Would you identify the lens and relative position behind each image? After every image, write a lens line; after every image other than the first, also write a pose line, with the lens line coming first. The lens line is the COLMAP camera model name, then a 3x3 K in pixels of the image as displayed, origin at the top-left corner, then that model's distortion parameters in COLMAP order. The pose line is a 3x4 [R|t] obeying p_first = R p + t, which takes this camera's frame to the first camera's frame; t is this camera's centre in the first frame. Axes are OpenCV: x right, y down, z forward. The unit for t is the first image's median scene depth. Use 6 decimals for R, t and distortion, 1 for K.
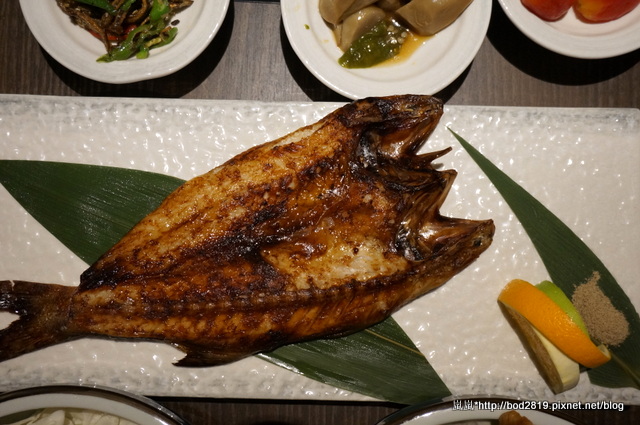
lens RADIAL K [[703.3, 0, 320.0], [0, 703.3, 212.5], [0, 0, 1]] dist [-0.000523, 0.033802]
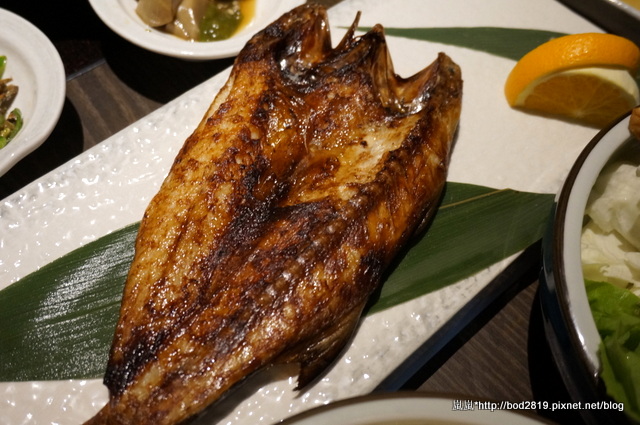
lens RADIAL K [[703.3, 0, 320.0], [0, 703.3, 212.5], [0, 0, 1]] dist [-0.000523, 0.033802]
pose [[0.722280, -0.562129, 0.402893, -0.368325], [0.682856, 0.671988, -0.286599, 0.312122], [-0.109634, 0.482123, 0.869217, 0.319556]]
